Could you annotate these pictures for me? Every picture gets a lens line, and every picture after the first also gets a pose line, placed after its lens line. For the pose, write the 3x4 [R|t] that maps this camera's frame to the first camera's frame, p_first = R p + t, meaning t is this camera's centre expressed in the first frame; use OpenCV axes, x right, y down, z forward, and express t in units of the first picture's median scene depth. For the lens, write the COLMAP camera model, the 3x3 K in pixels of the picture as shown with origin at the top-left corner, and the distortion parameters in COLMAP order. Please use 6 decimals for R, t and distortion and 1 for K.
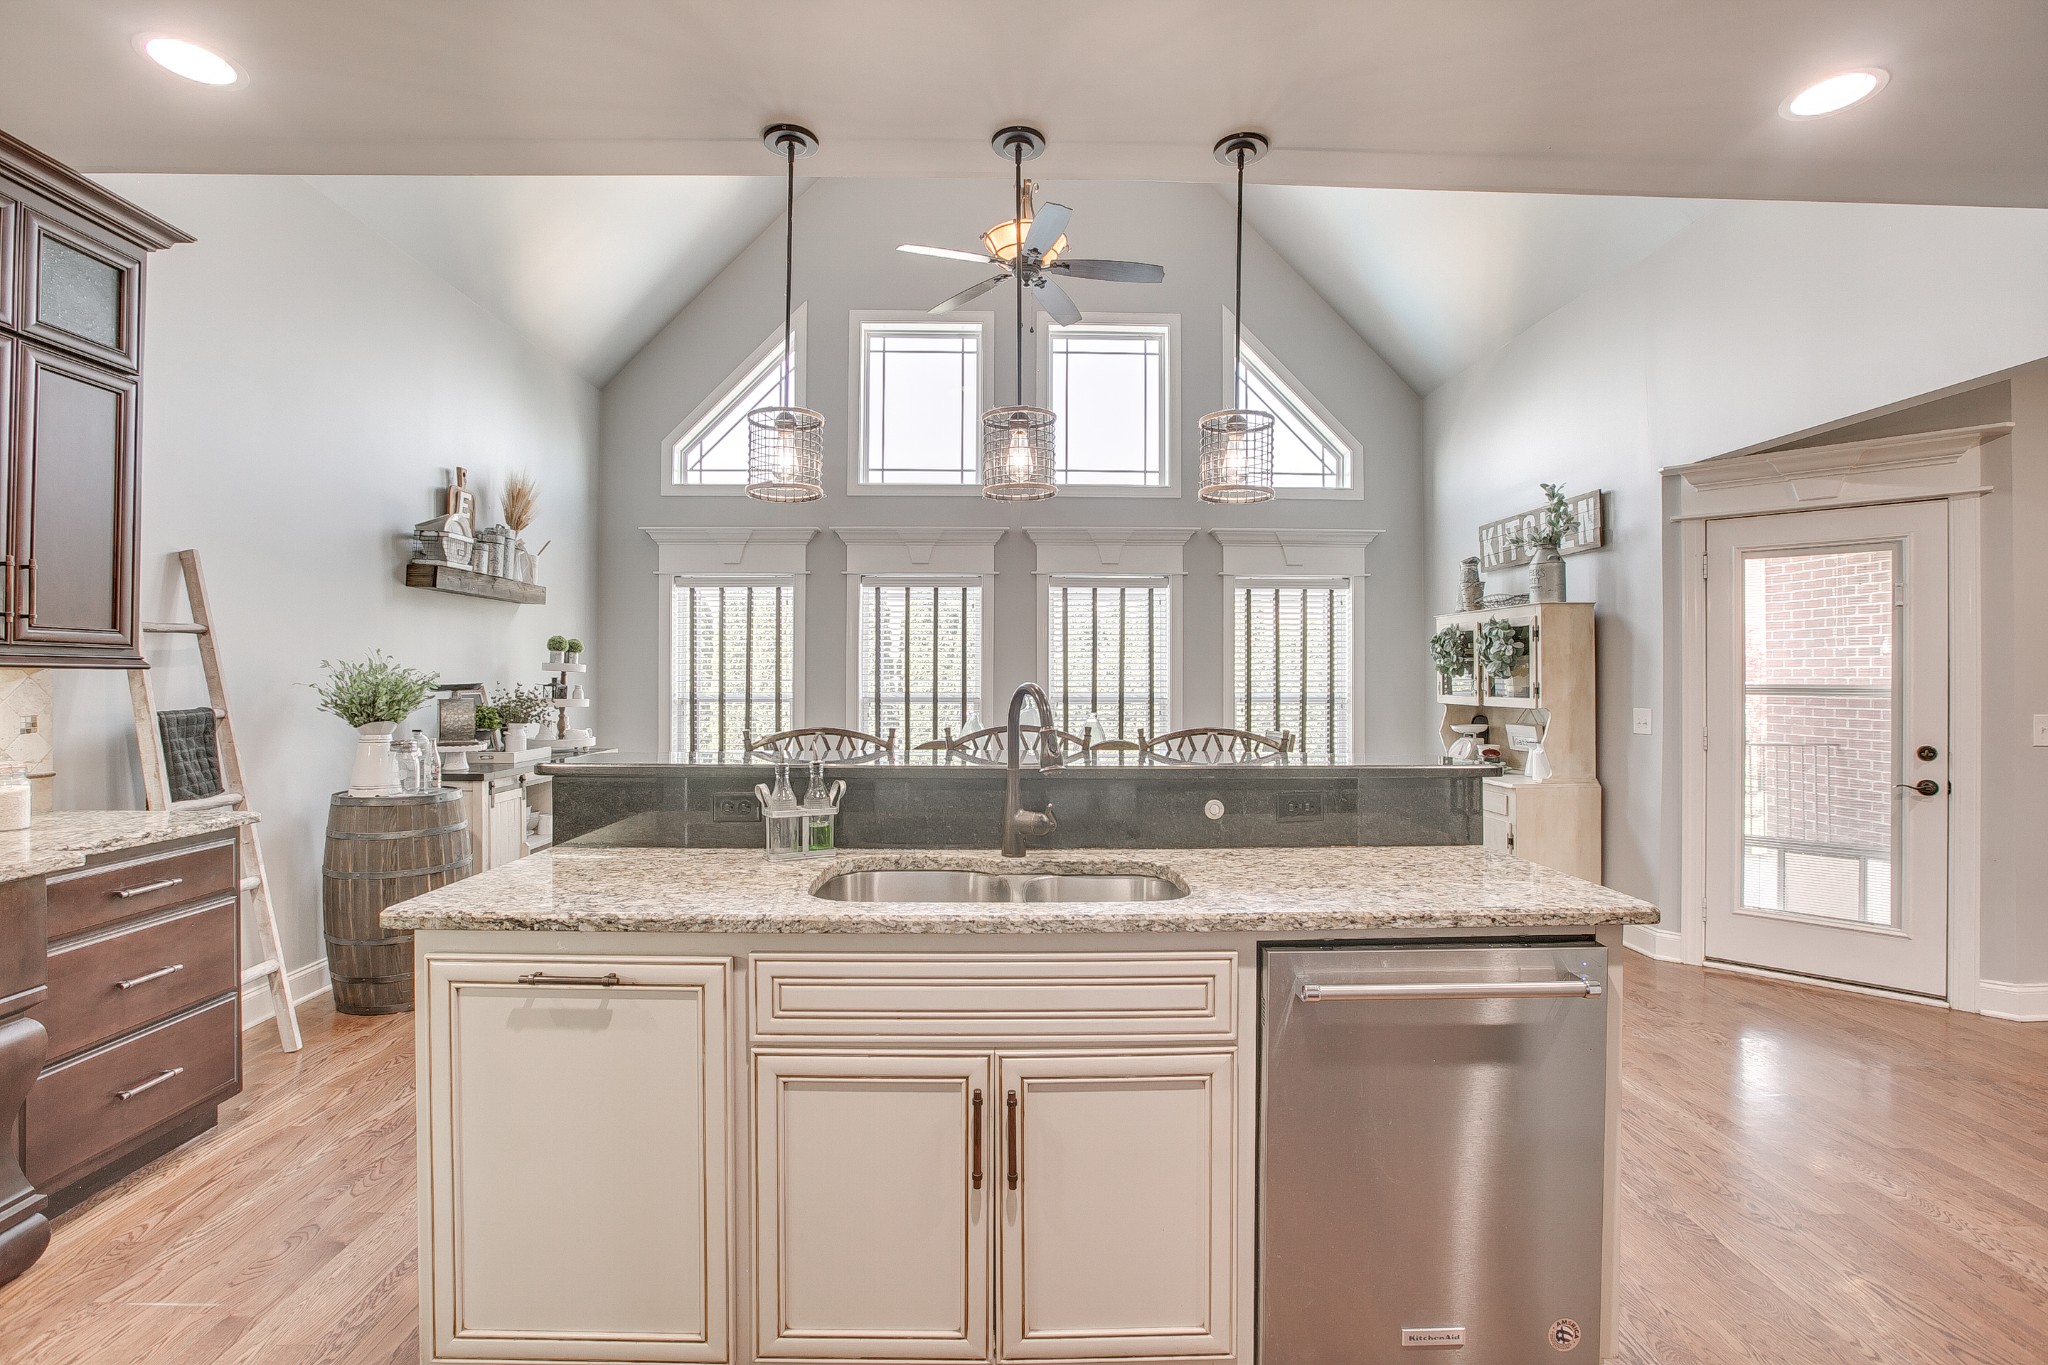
lens RADIAL K [[927.0, 0, 1019.7], [0, 927.0, 675.1], [0, 0, 1]] dist [-0.058225, 0.017037]
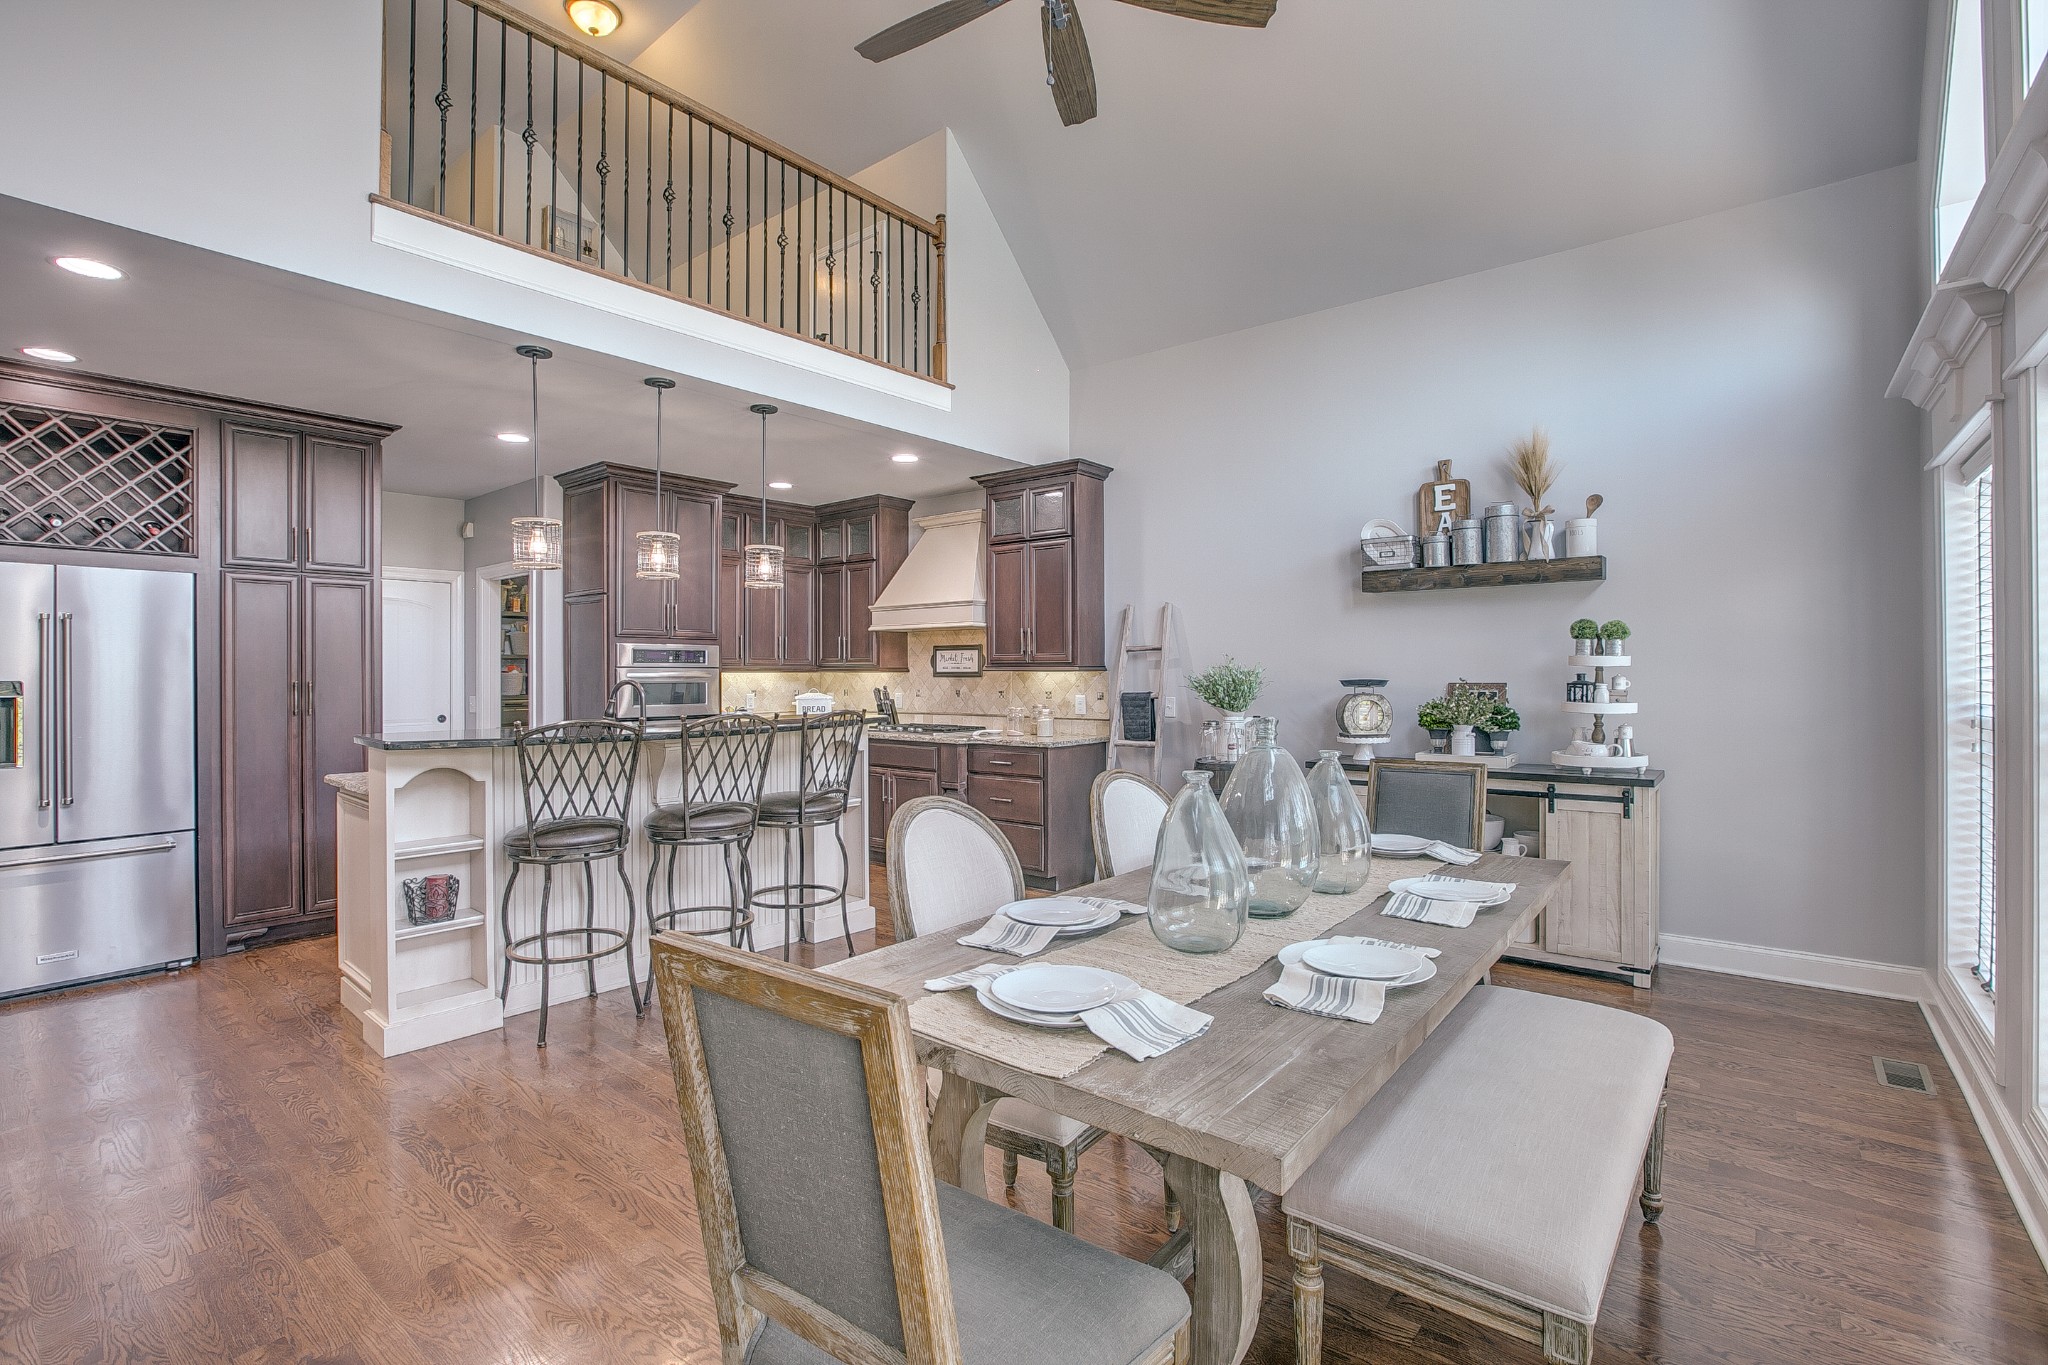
lens RADIAL K [[927.0, 0, 1019.7], [0, 927.0, 675.1], [0, 0, 1]] dist [-0.058225, 0.017037]
pose [[-0.637779, 0.001435, -0.770218, 0.501428], [0.006627, 0.999971, -0.003624, 0.005820], [0.770191, -0.007416, -0.637770, 1.440488]]
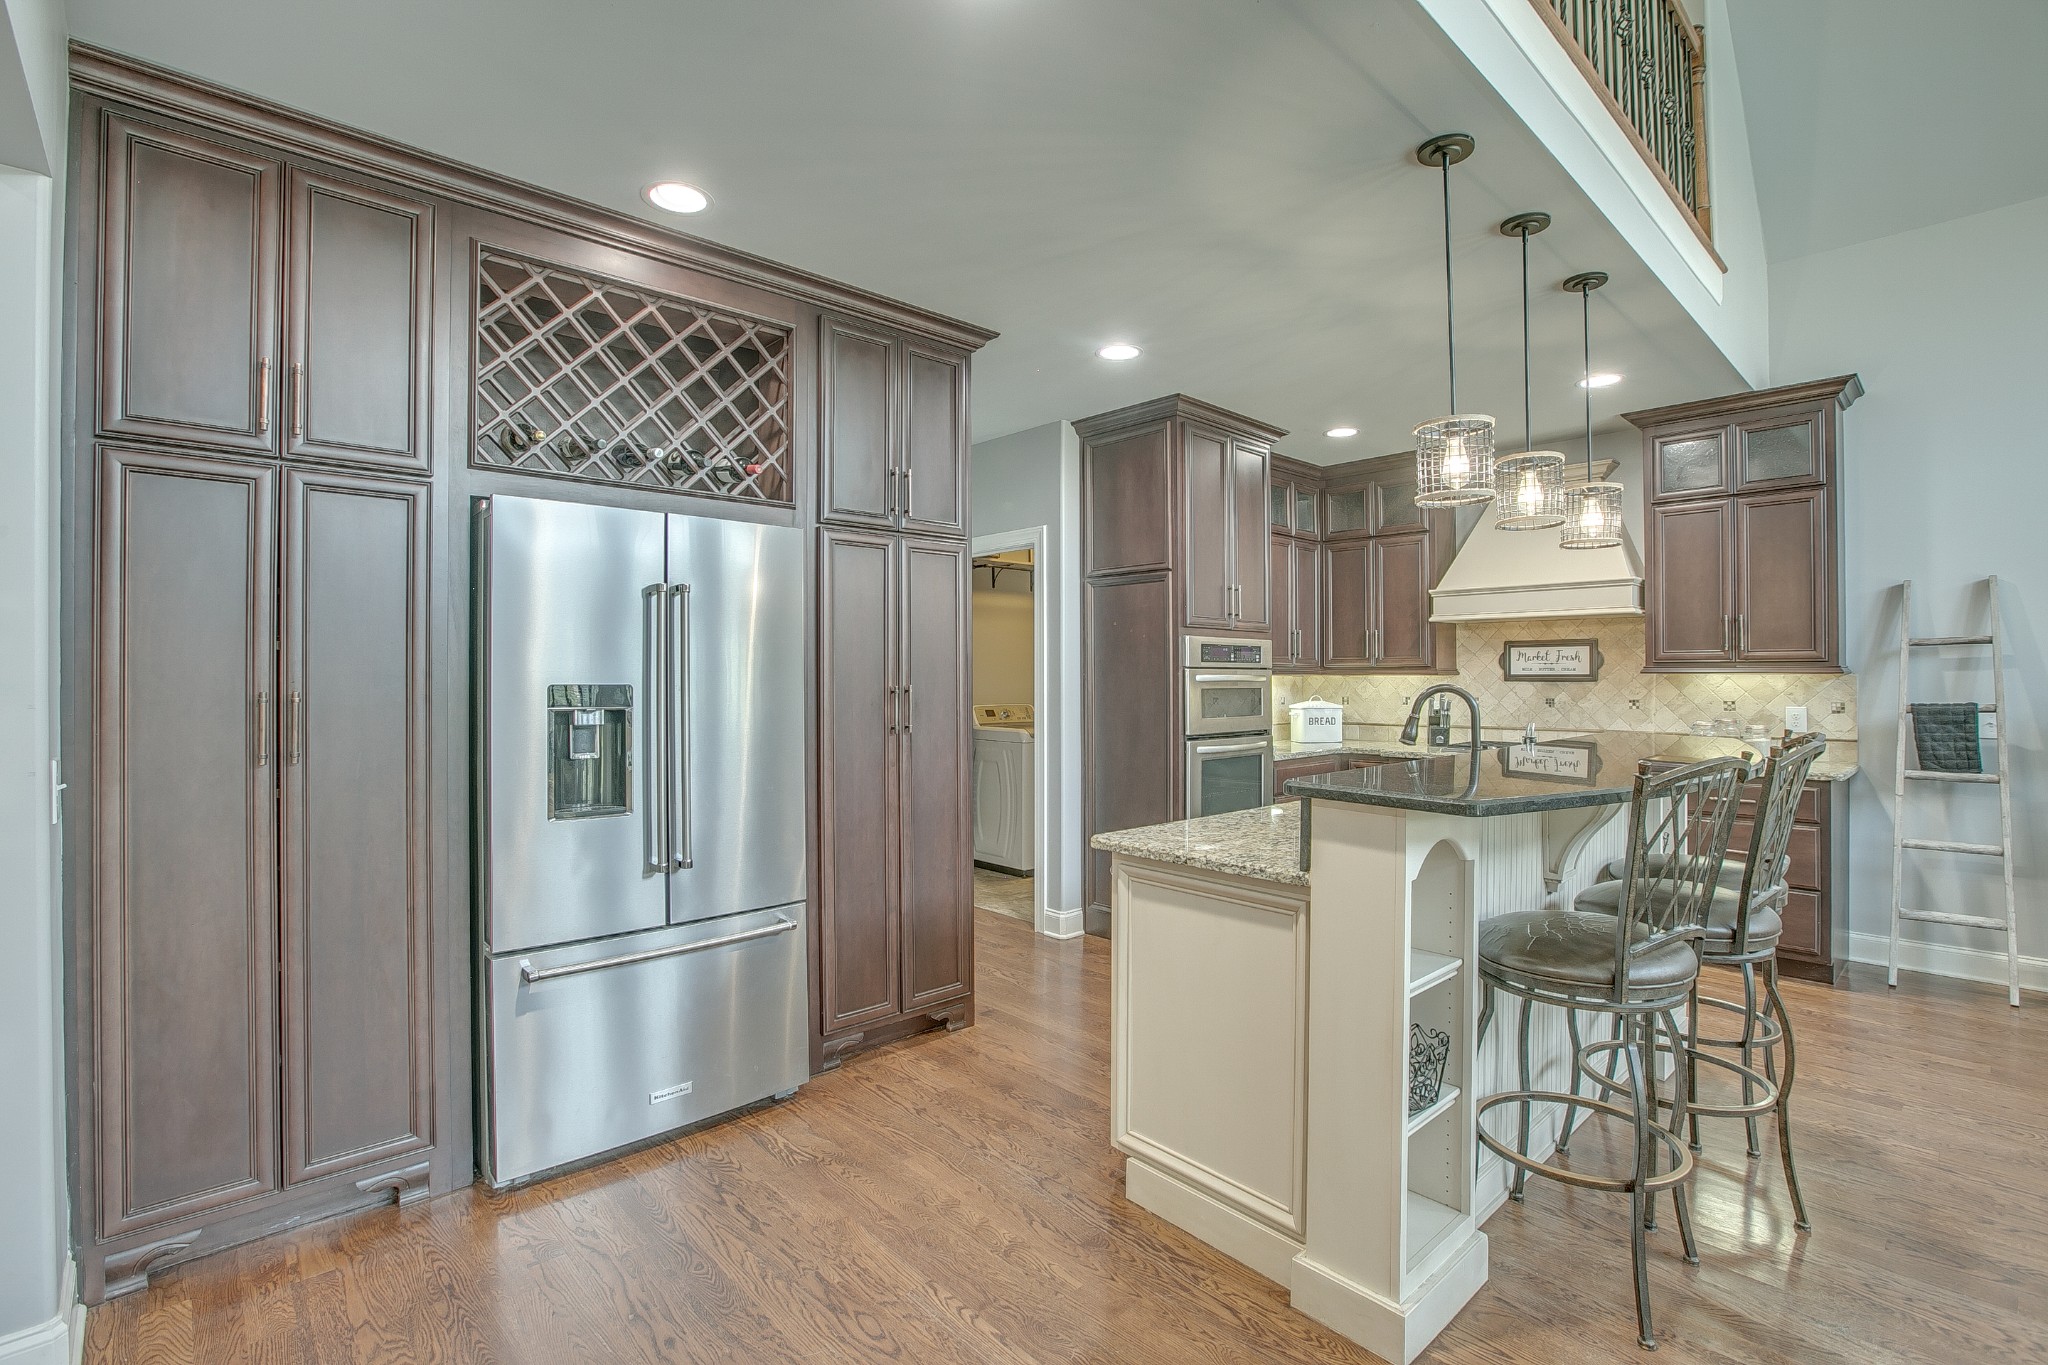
lens RADIAL K [[927.0, 0, 1019.7], [0, 927.0, 675.1], [0, 0, 1]] dist [-0.058225, 0.017037]
pose [[-0.741016, -0.002443, -0.671483, 0.674681], [0.004271, 0.999956, -0.008351, 0.001382], [0.671474, -0.009056, -0.740973, 0.743122]]
